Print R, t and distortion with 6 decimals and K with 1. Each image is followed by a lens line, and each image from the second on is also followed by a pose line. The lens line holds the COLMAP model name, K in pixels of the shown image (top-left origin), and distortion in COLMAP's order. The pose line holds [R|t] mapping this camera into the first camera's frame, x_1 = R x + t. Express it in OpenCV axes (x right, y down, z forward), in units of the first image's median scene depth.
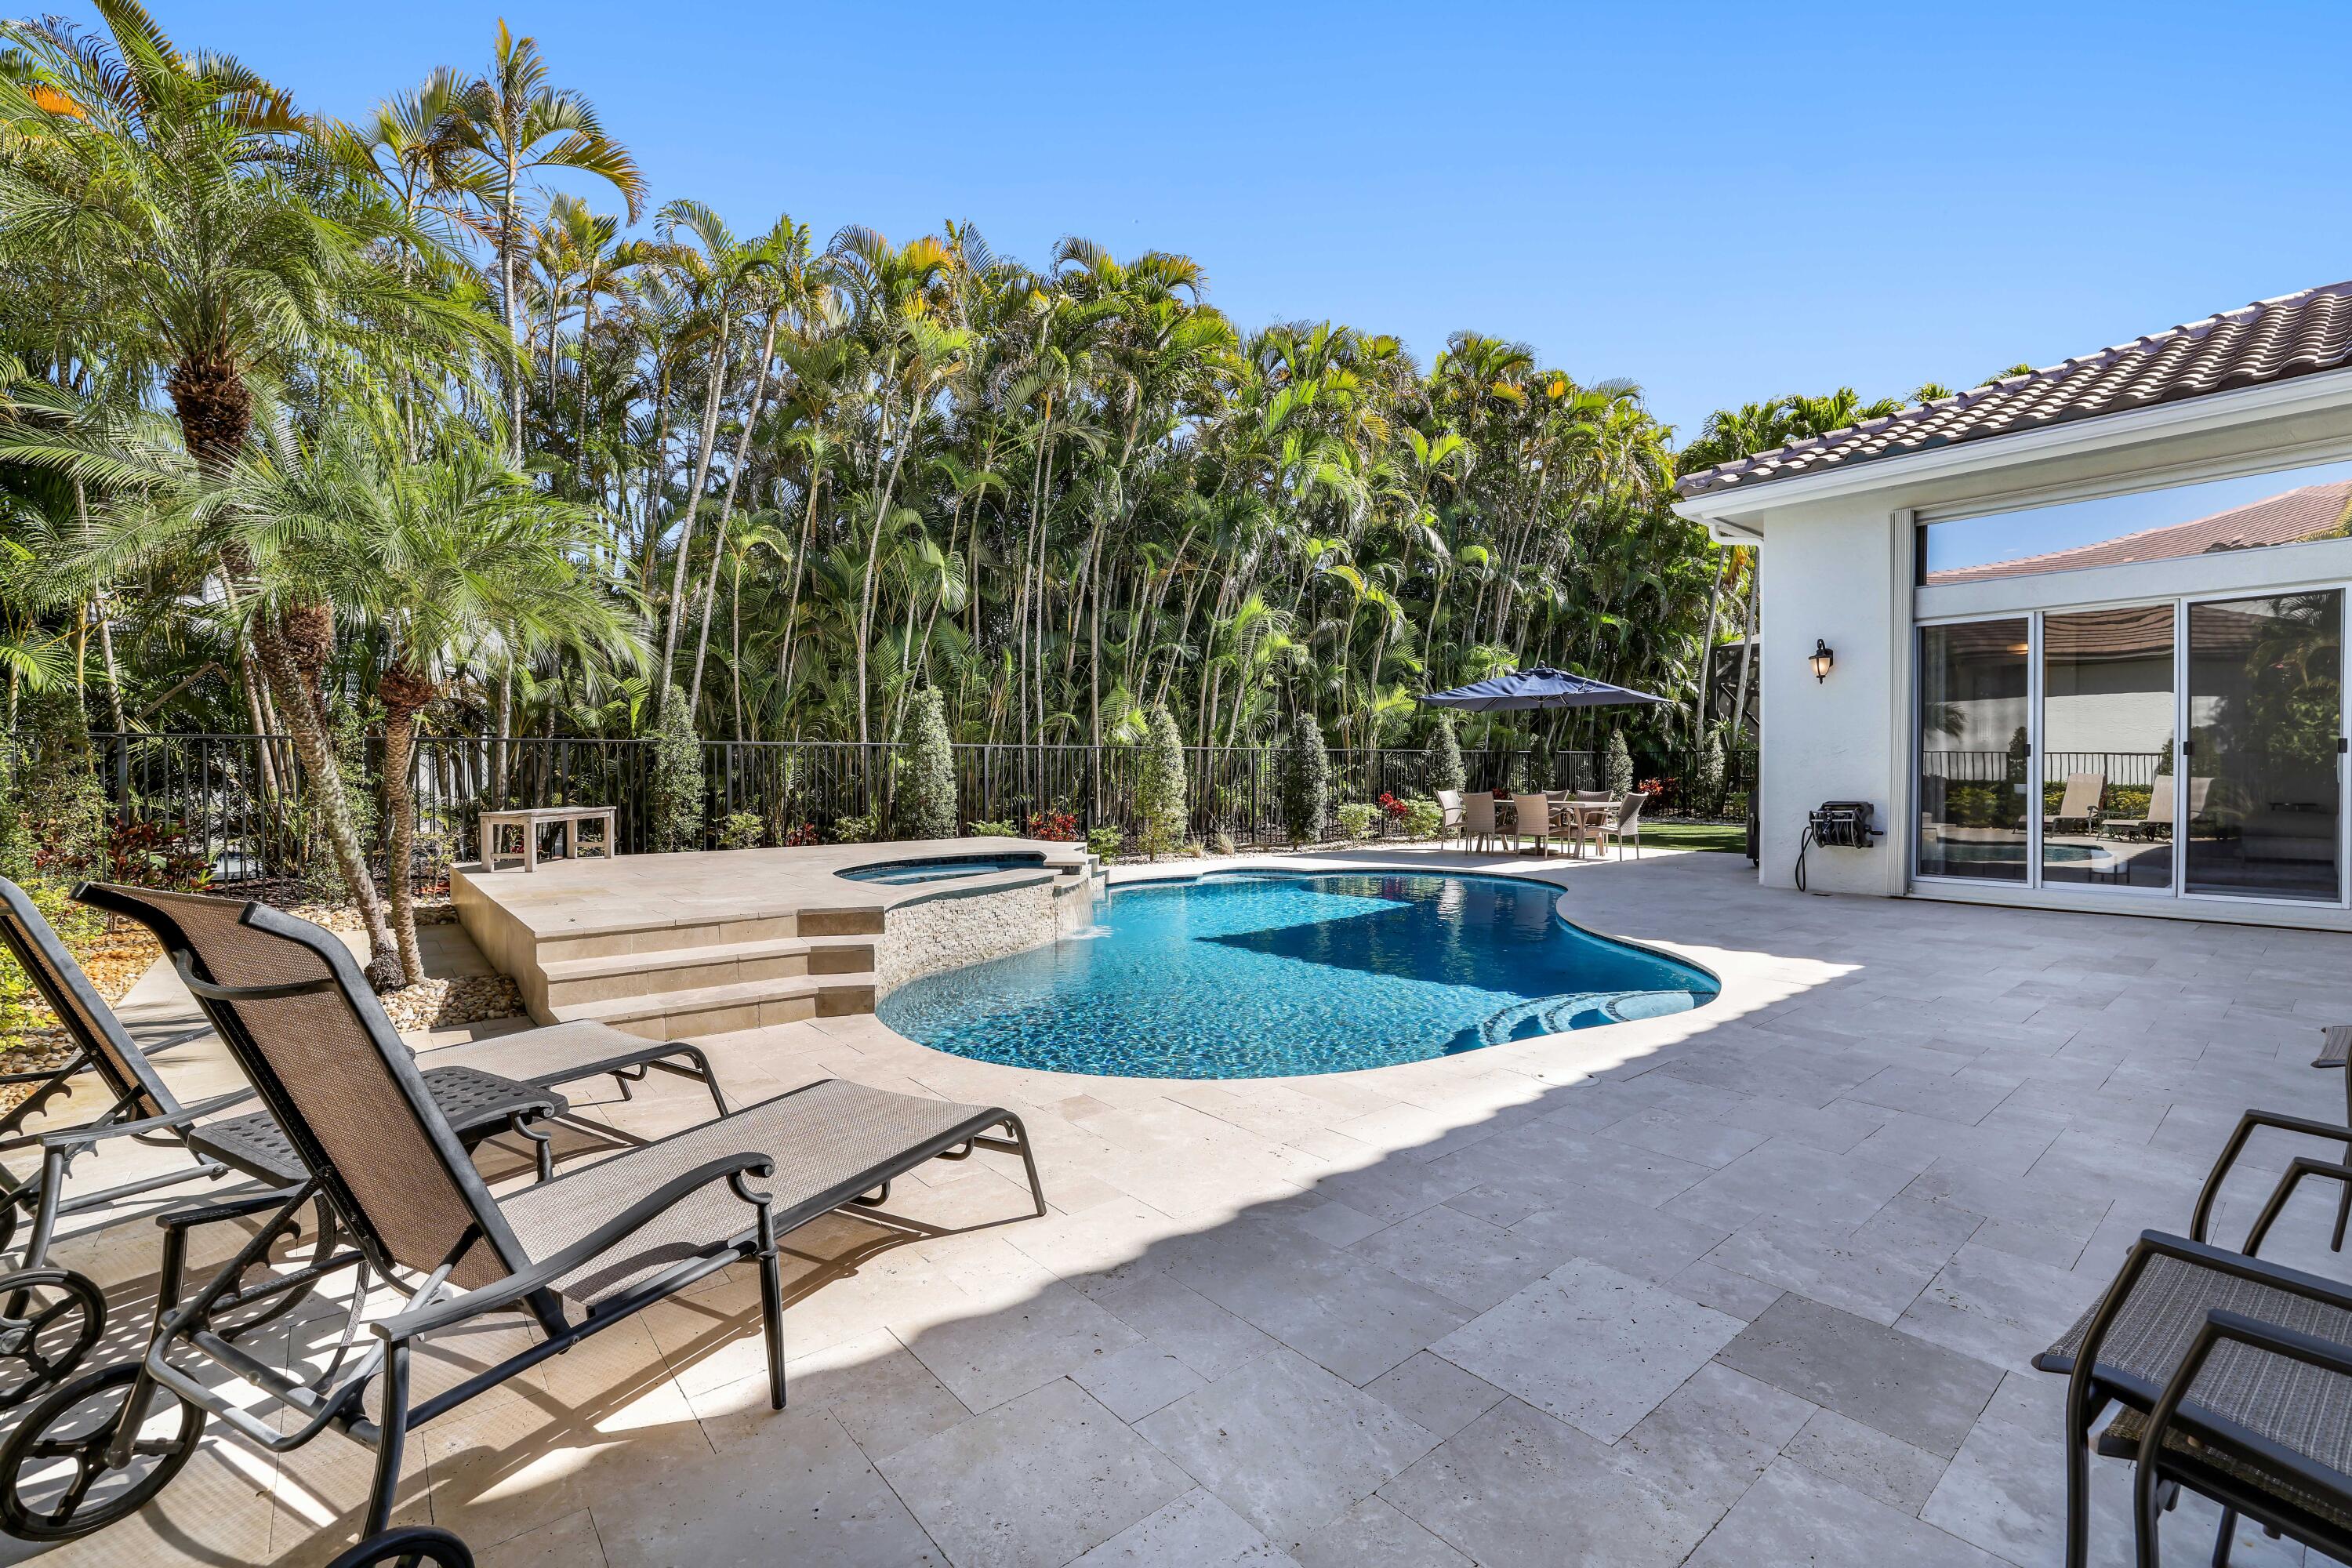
lens RADIAL K [[1025.4, 0, 1185.0], [0, 1025.4, 779.8], [0, 0, 1]] dist [-0.023255, -0.000124]
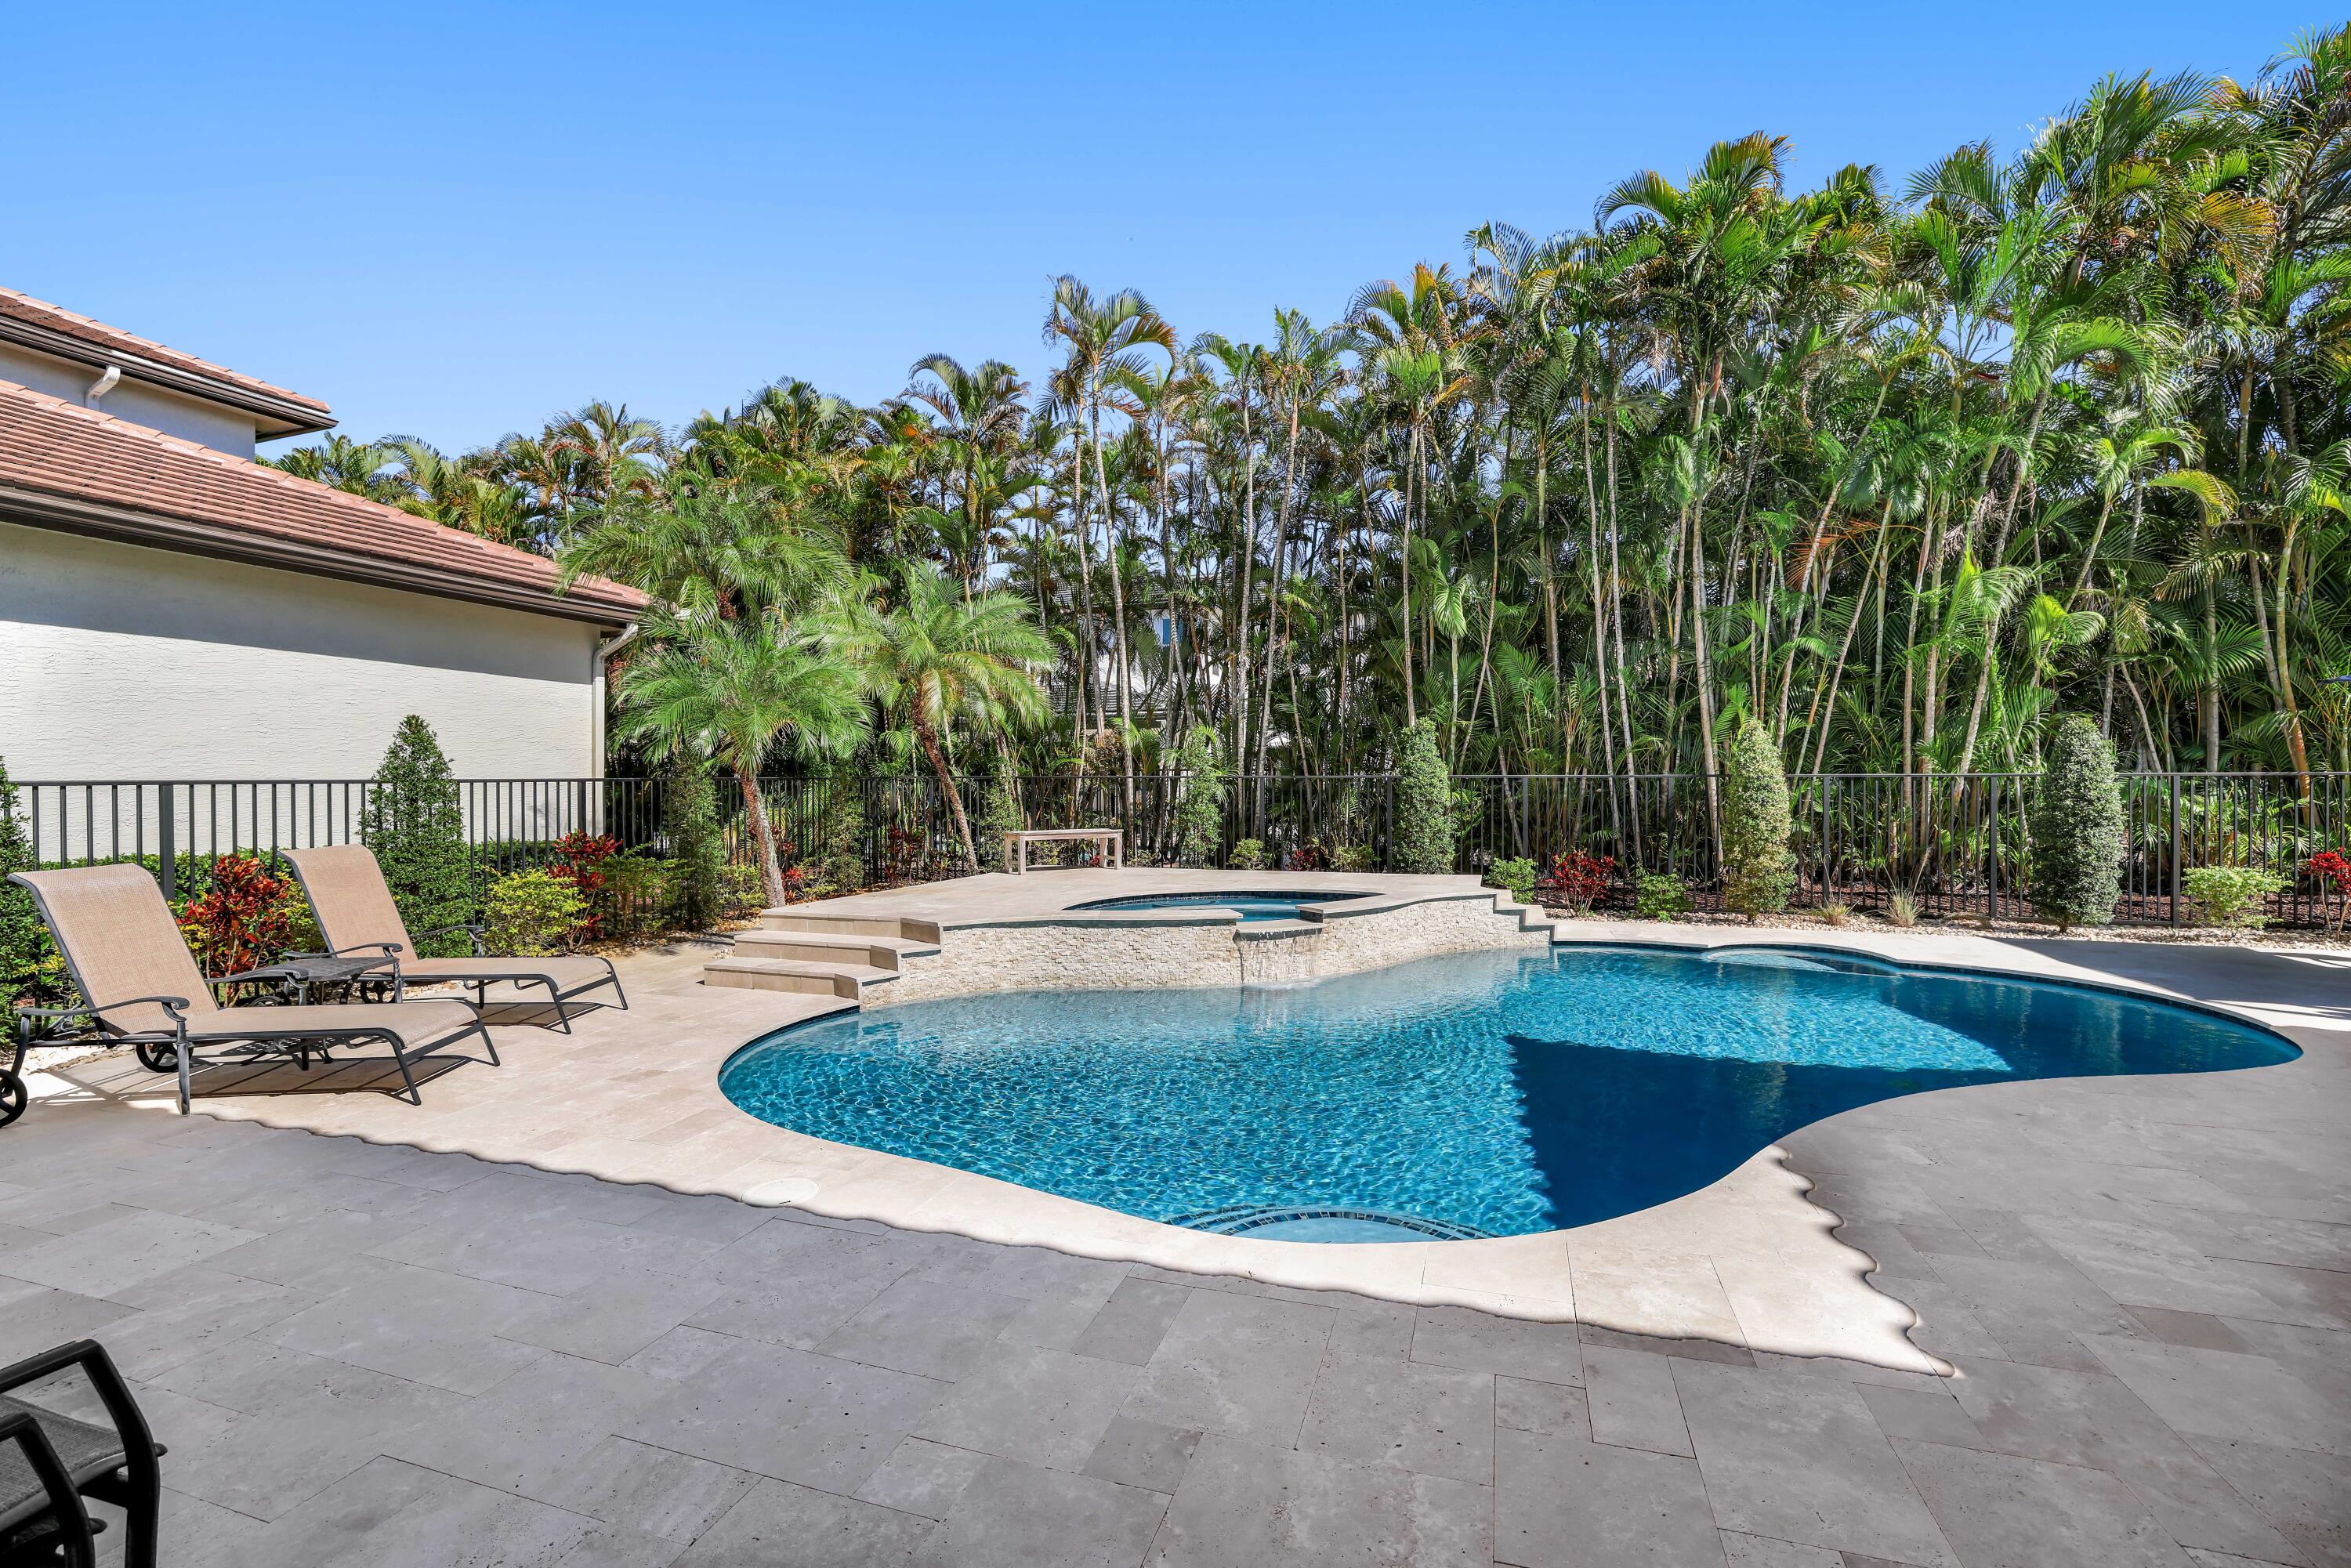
lens RADIAL K [[1009.7, 0, 1181.4], [0, 1009.7, 792.3], [0, 0, 1]] dist [-0.037165, 0.010926]
pose [[0.541832, 0.010307, -0.840423, 0.518596], [-0.010215, 0.999932, 0.005677, -0.027448], [0.840424, 0.005509, 0.541901, 0.327848]]
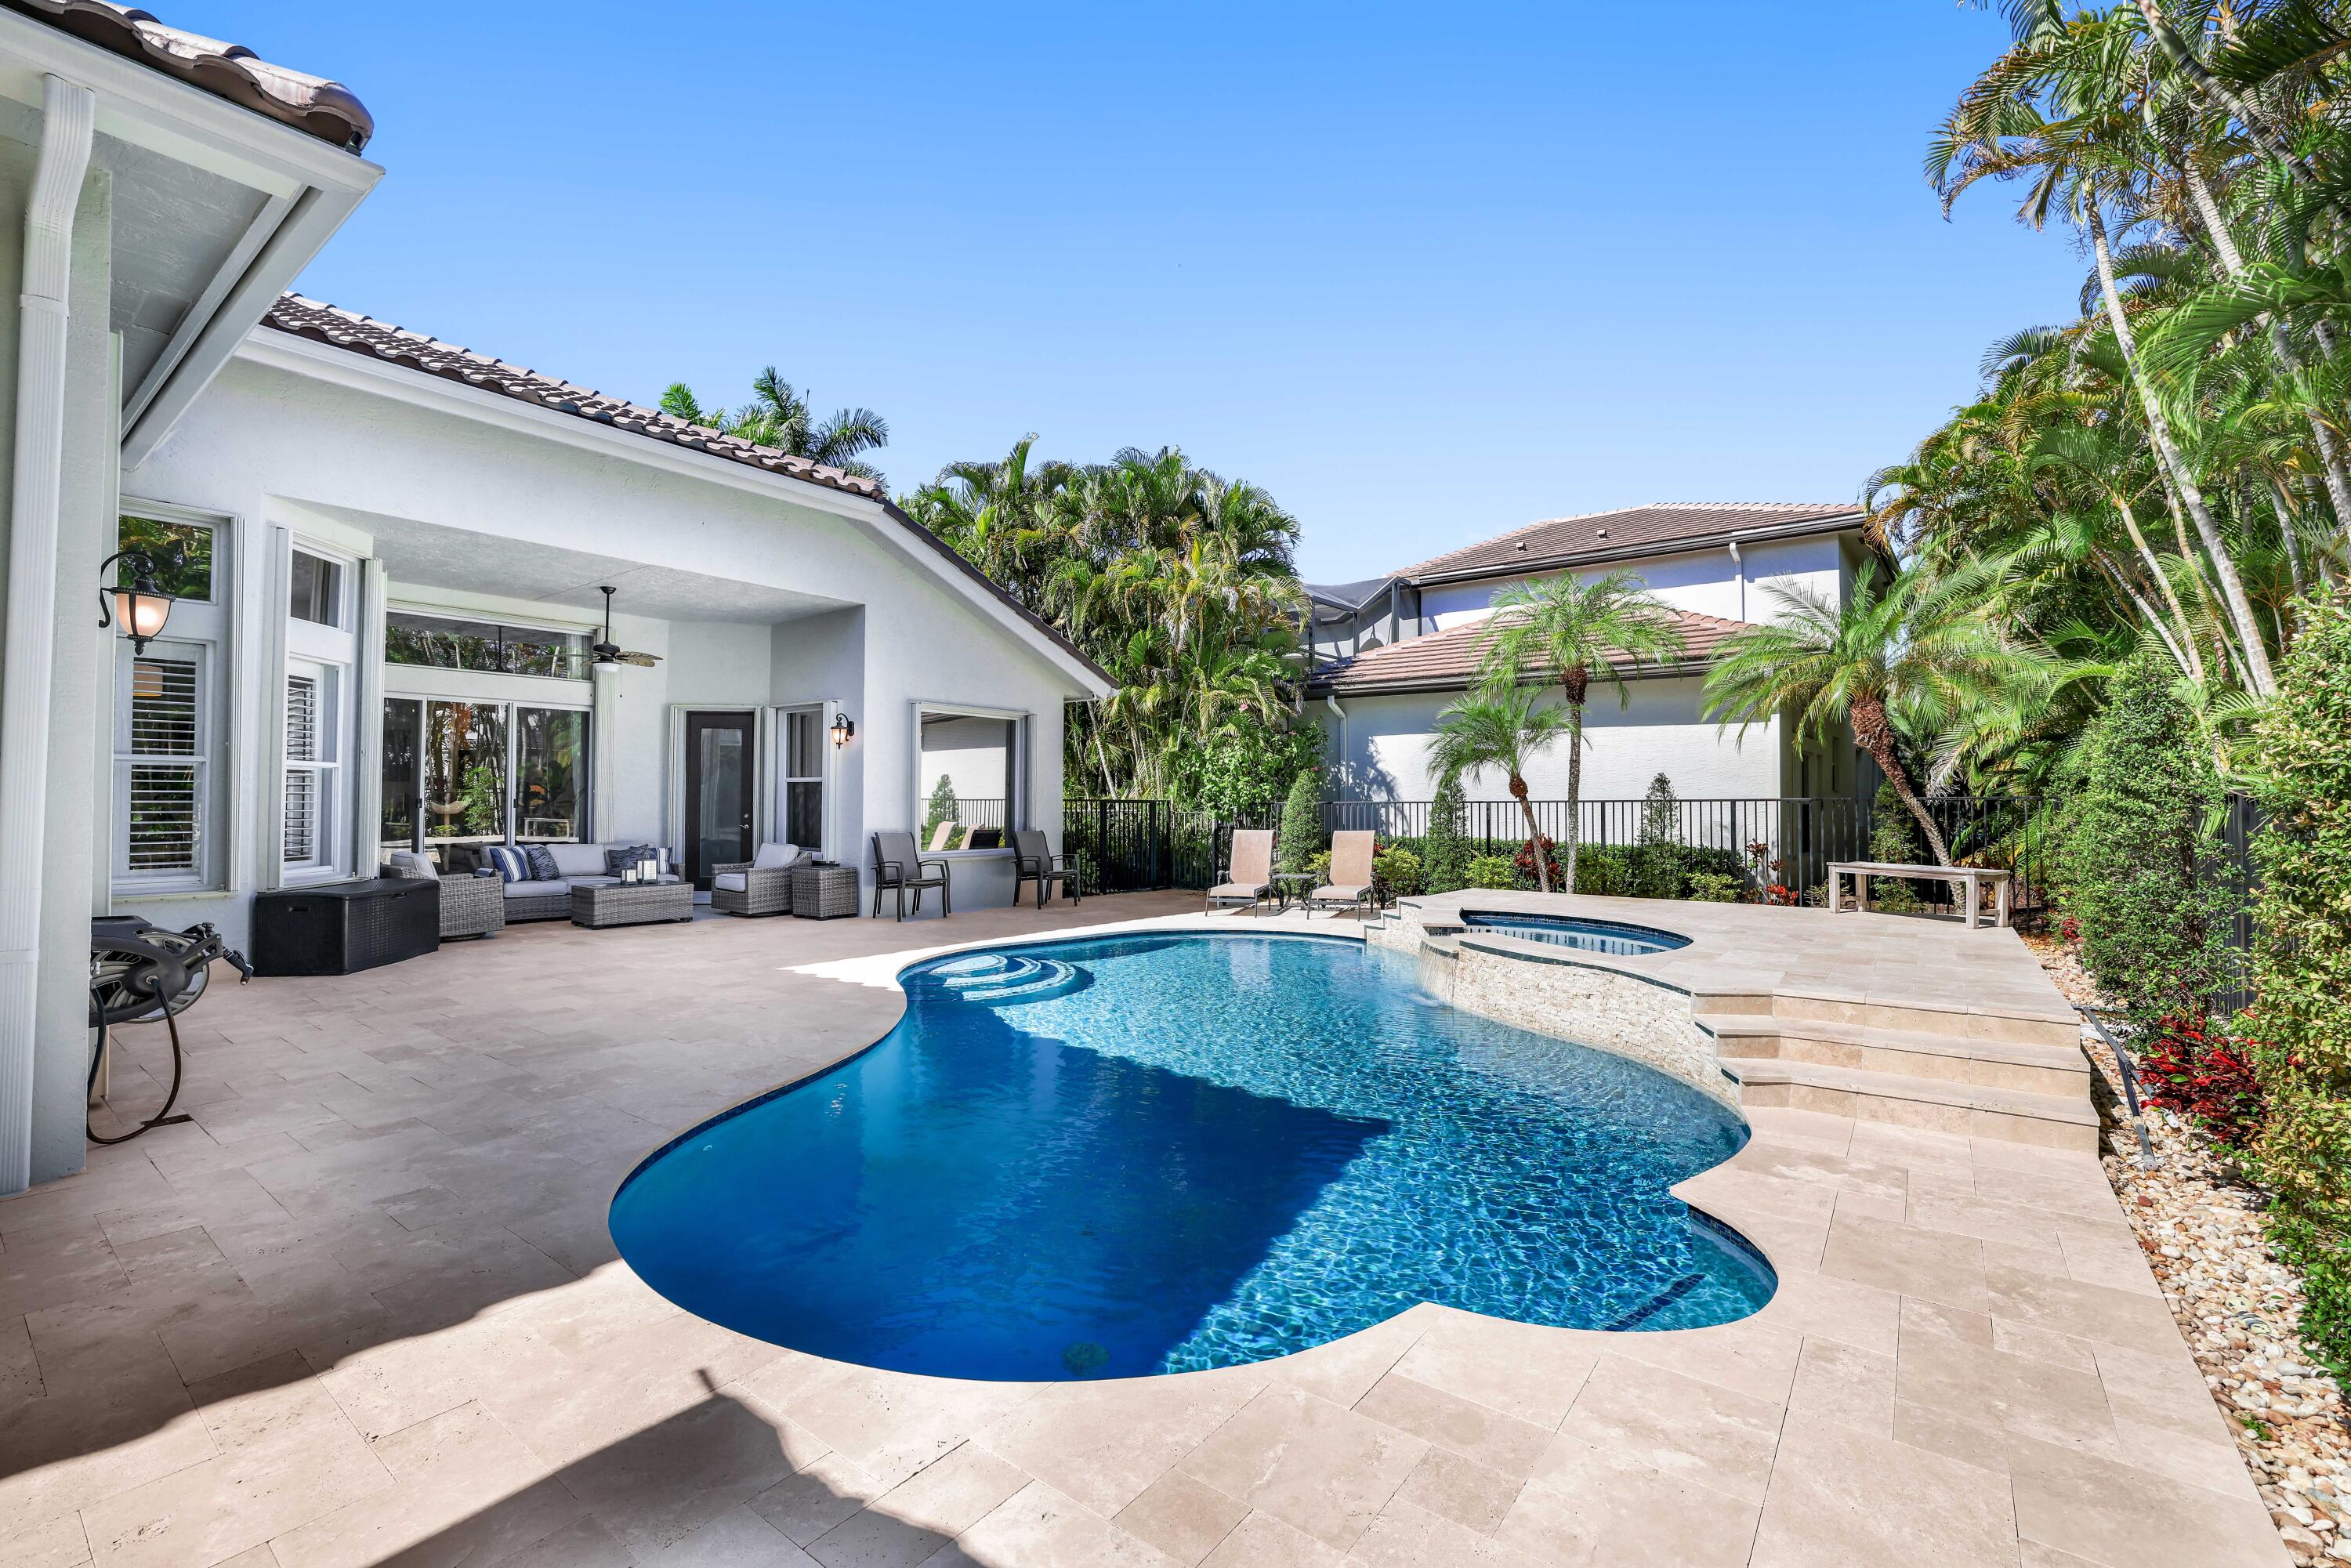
lens RADIAL K [[1009.7, 0, 1183.0], [0, 1009.7, 778.5], [0, 0, 1]] dist [-0.037165, 0.010926]
pose [[-0.972732, -0.005926, -0.231858, 0.290171], [-0.004040, 0.999955, -0.008610, -0.045173], [0.231898, -0.007439, -0.972712, 1.534972]]
